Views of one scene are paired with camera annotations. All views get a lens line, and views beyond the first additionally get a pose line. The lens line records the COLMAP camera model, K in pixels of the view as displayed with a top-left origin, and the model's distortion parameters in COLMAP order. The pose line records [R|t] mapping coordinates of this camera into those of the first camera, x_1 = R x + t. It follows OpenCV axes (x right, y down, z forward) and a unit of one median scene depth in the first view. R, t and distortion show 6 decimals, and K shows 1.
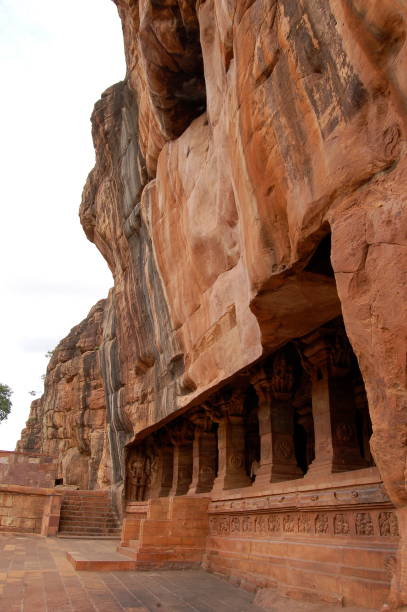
lens RADIAL K [[487.0, 0, 203.5], [0, 487.0, 306.0], [0, 0, 1]] dist [-0.090742, 0.001989]
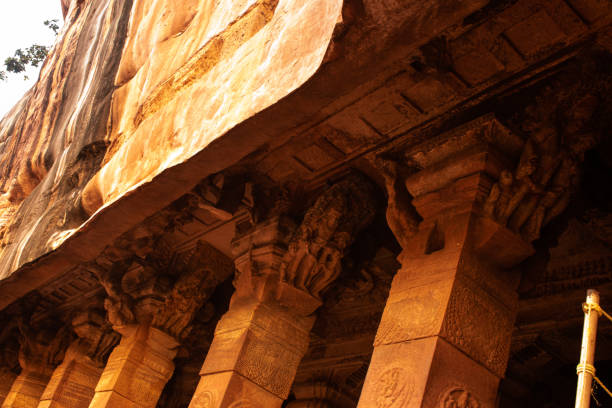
lens RADIAL K [[703.5, 0, 306.0], [0, 703.5, 204.0], [0, 0, 1]] dist [-0.053174, -0.003453]
pose [[0.907003, 0.403618, 0.120159, 0.058612], [-0.390180, 0.912776, -0.120827, 0.147300], [-0.158446, 0.062706, 0.985374, 0.356462]]
